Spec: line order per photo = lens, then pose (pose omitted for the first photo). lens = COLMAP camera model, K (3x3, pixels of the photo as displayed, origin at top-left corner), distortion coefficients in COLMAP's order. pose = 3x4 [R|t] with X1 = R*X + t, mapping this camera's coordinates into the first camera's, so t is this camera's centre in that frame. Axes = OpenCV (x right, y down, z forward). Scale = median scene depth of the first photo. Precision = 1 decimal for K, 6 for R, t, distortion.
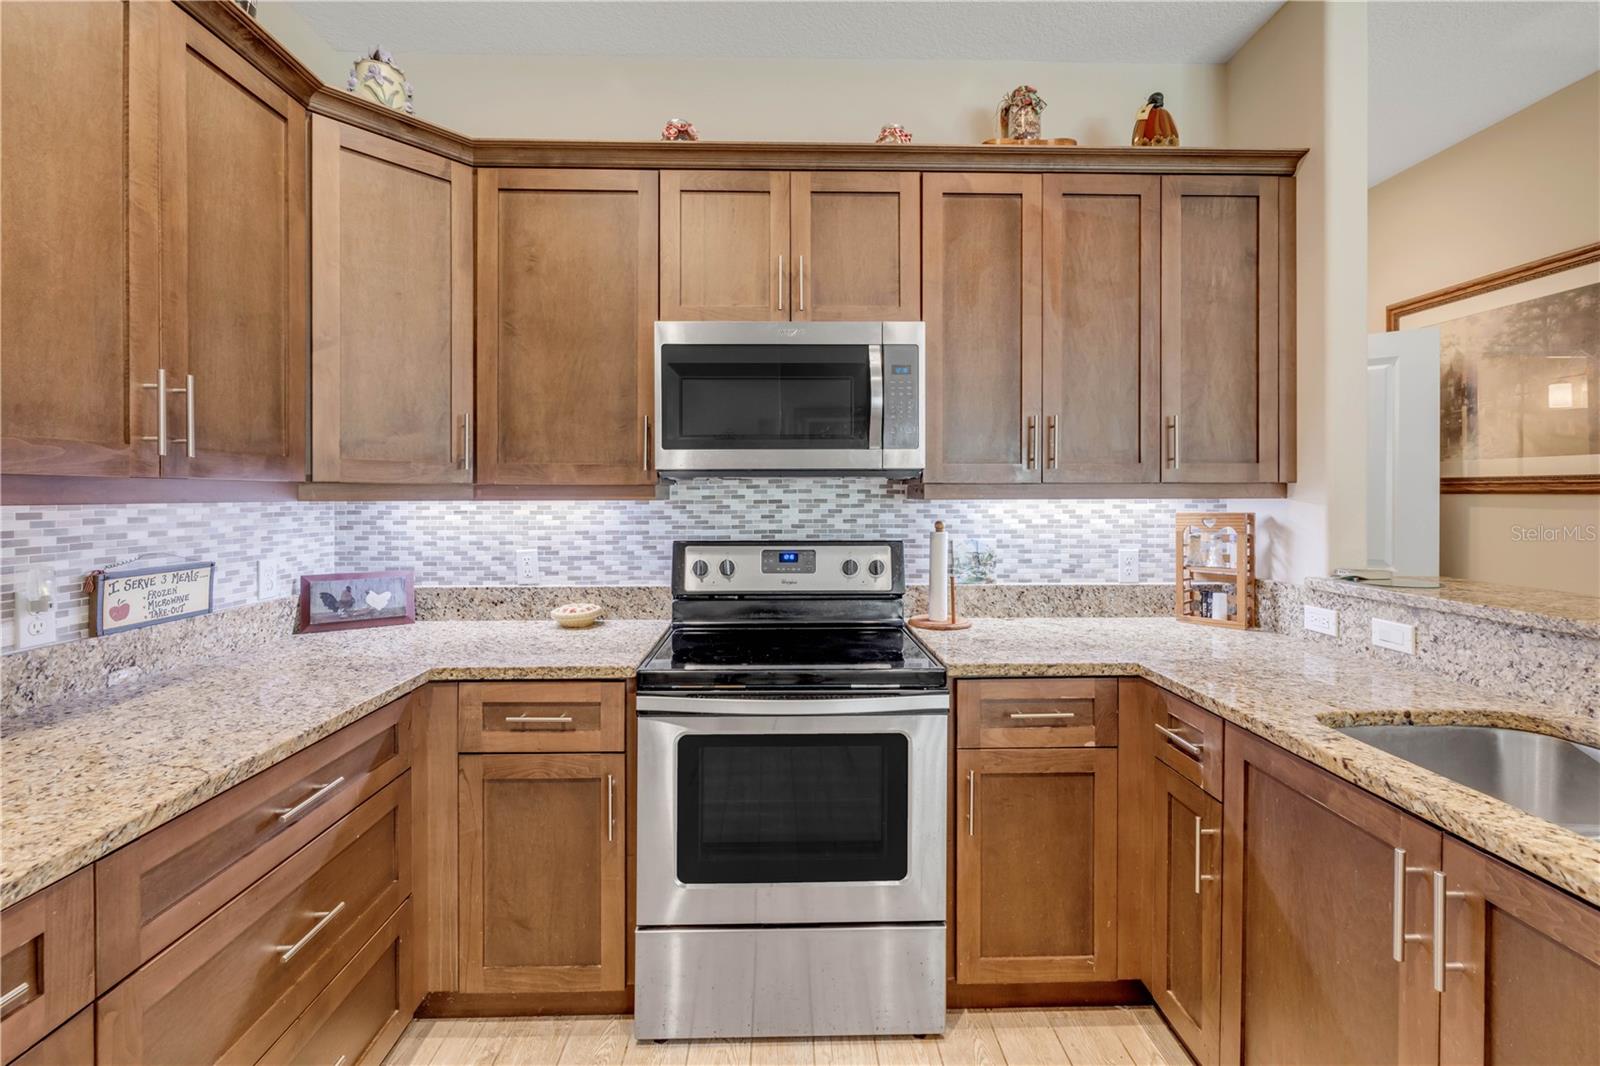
lens RADIAL K [[677.2, 0, 795.2], [0, 677.2, 499.3], [0, 0, 1]] dist [-0.003425, 0.000869]
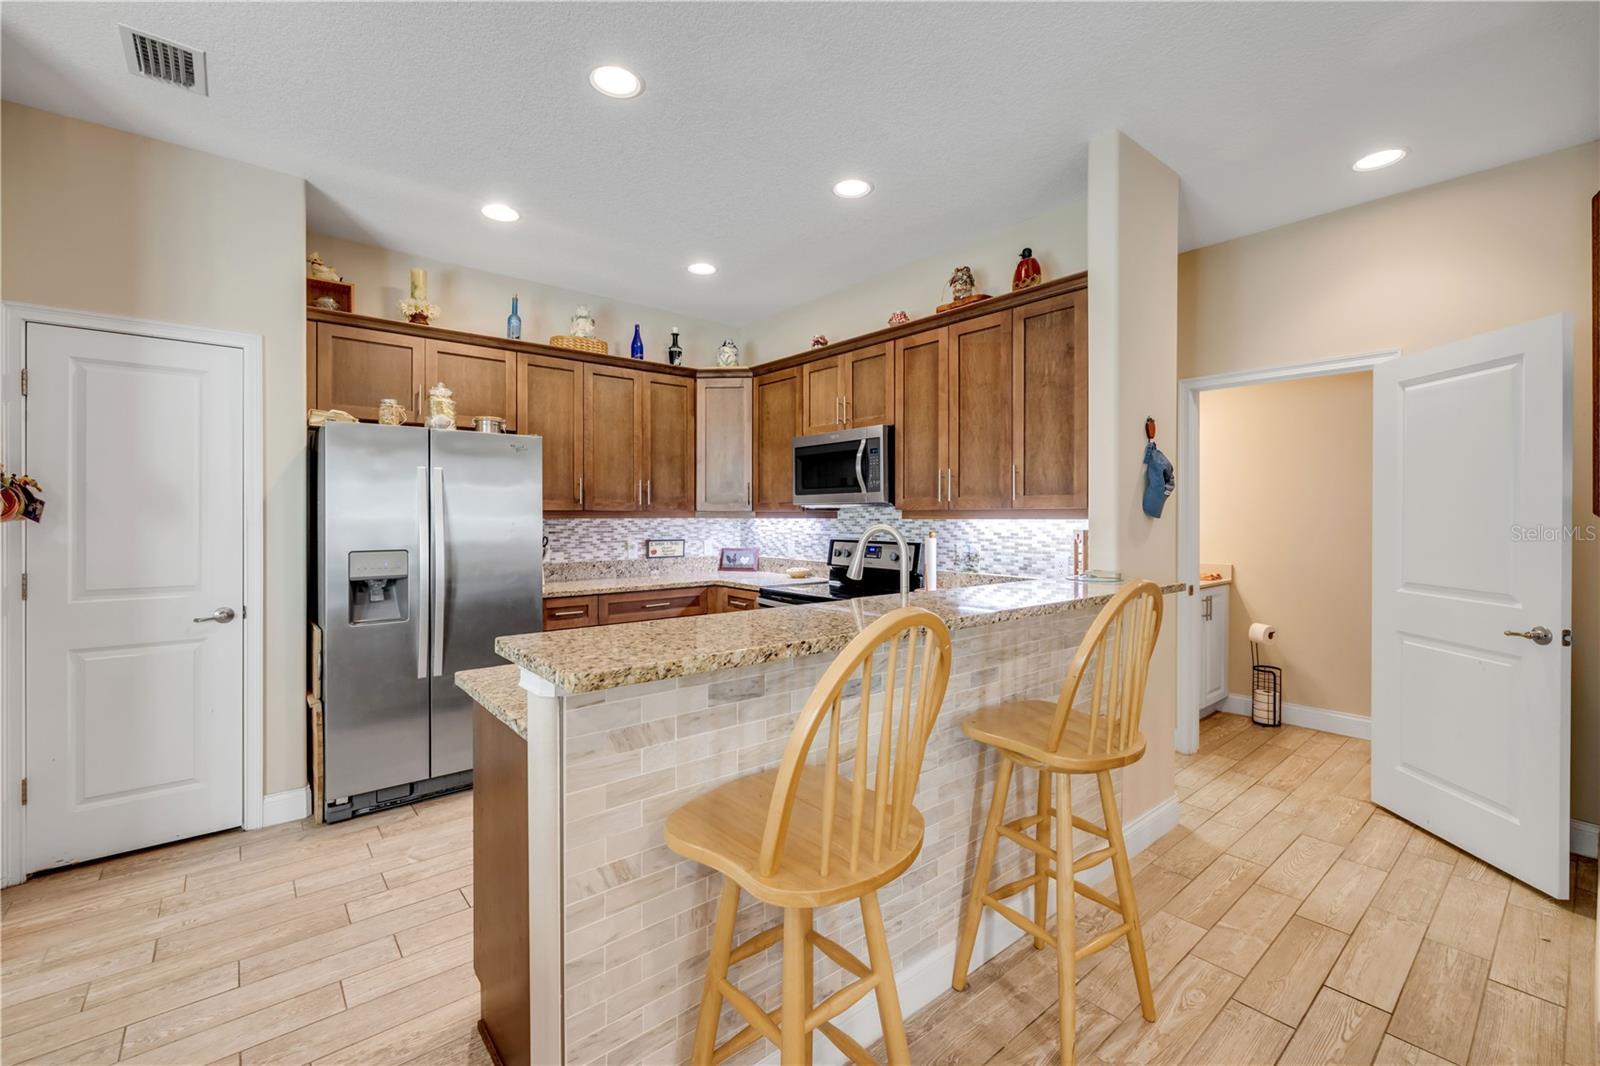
lens RADIAL K [[677.2, 0, 798.8], [0, 677.2, 521.6], [0, 0, 1]] dist [-0.003425, 0.000869]
pose [[0.619321, 0.008690, -0.785090, 1.477031], [-0.007294, 0.999959, 0.005315, 0.000133], [0.785104, 0.002435, 0.619359, -0.341245]]
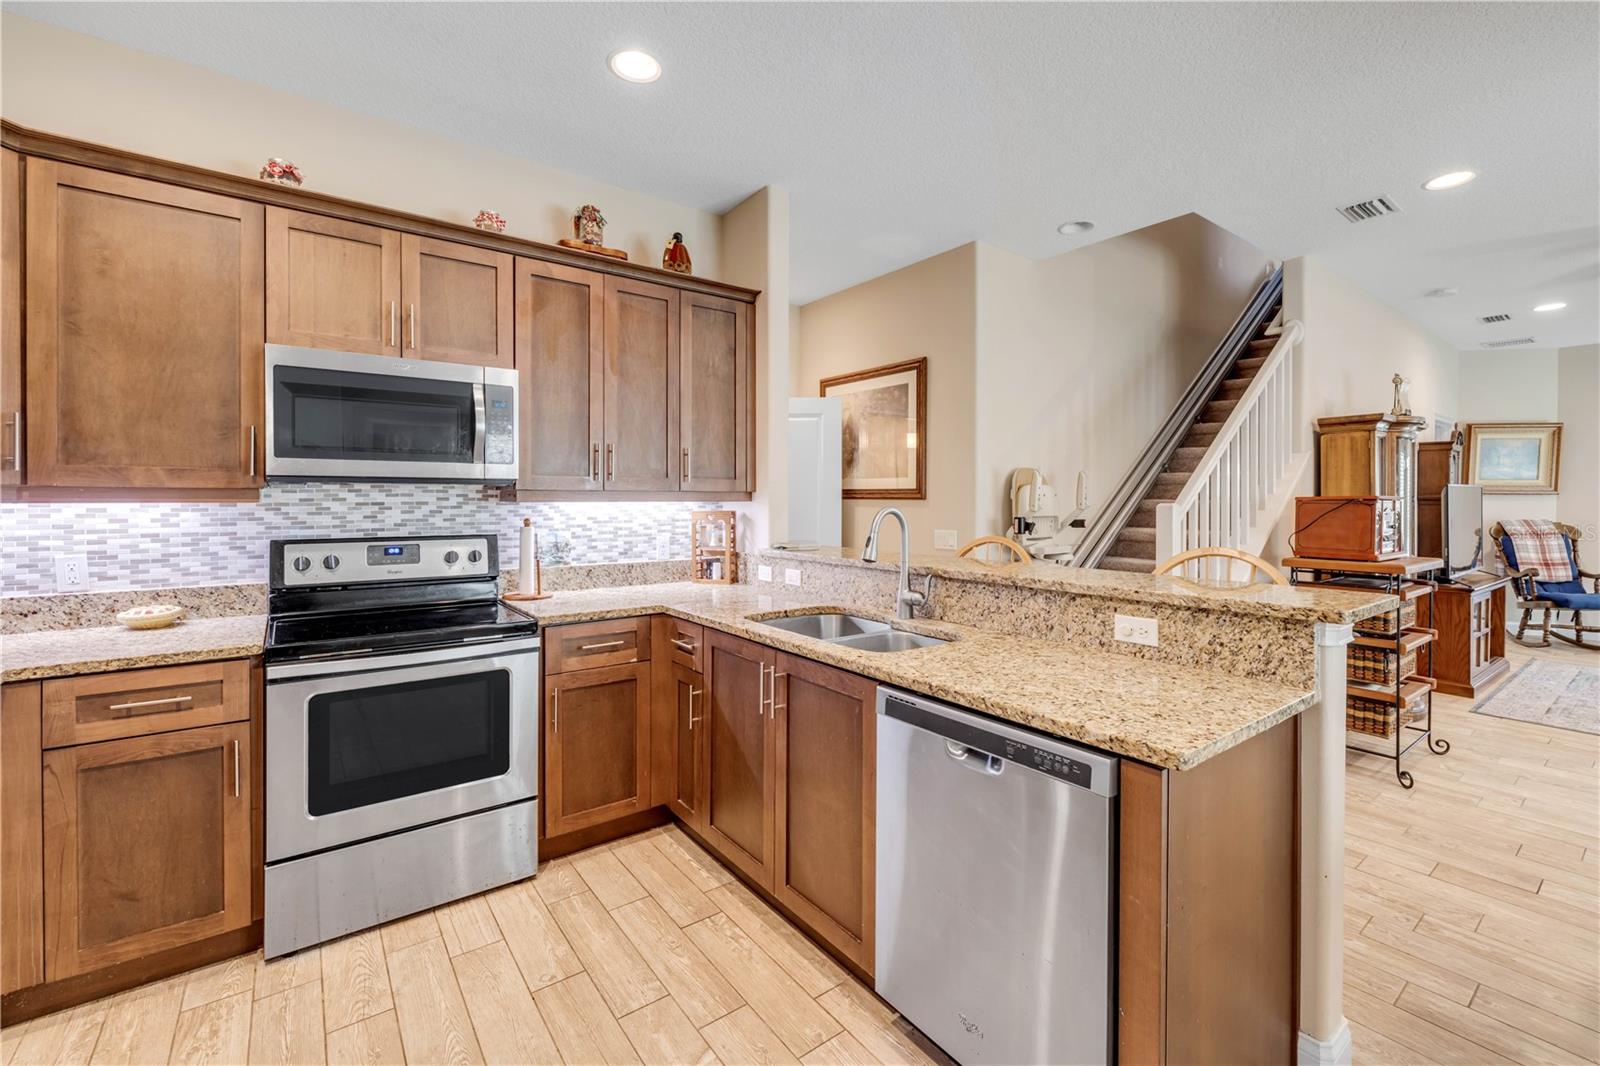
lens RADIAL K [[677.2, 0, 796.3], [0, 677.2, 507.1], [0, 0, 1]] dist [-0.003425, 0.000869]
pose [[0.816051, -0.003654, 0.577969, -0.131857], [0.000456, 0.999984, 0.005678, 0.002950], [-0.577980, -0.004370, 0.816039, -0.407806]]
